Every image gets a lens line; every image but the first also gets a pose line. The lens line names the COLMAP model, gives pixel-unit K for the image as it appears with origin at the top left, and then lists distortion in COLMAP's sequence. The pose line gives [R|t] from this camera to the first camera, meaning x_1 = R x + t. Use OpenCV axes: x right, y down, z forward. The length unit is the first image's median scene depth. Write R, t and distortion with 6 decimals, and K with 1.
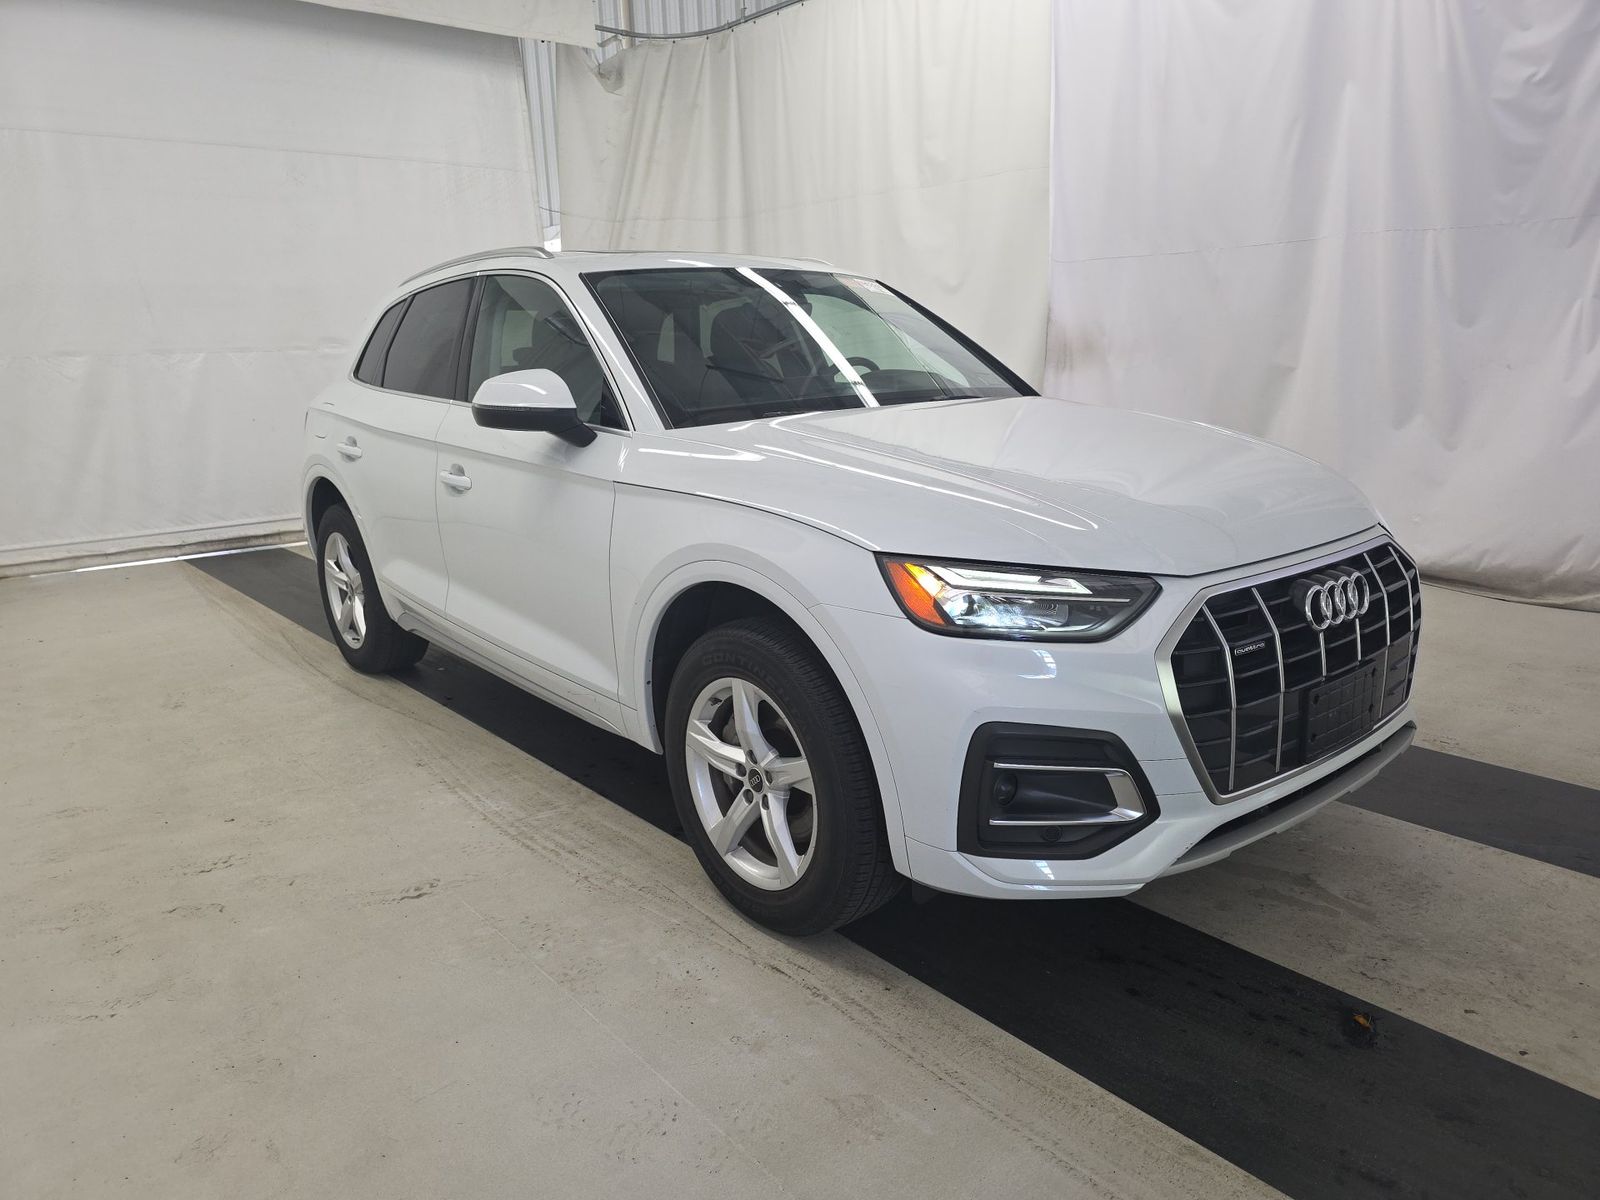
lens RADIAL K [[1099.3, 0, 806.3], [0, 1099.3, 603.0], [0, 0, 1]] dist [0.015458, -0.020483]
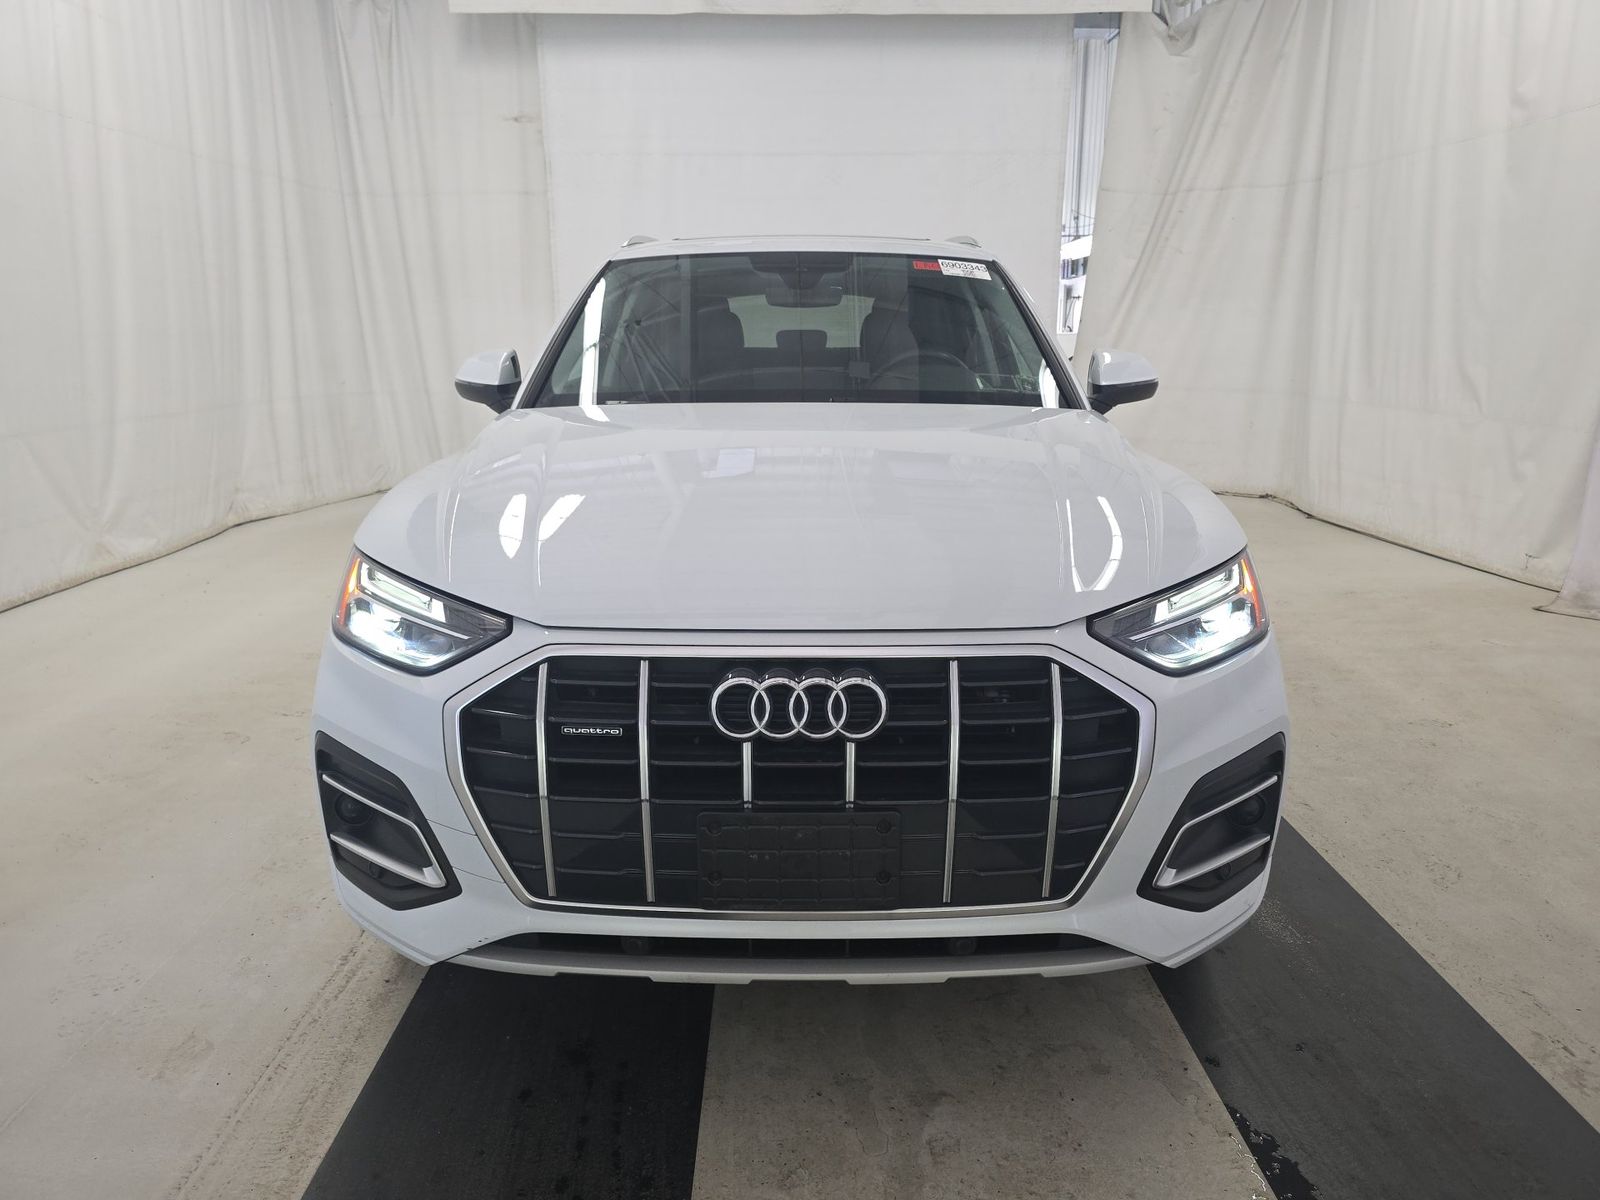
lens RADIAL K [[1099.3, 0, 801.9], [0, 1099.3, 597.2], [0, 0, 1]] dist [0.015458, -0.020483]
pose [[0.757458, 0.173945, -0.629285, 0.938548], [-0.166968, 0.983413, 0.070856, -0.126176], [0.631173, 0.051400, 0.773937, 0.453598]]
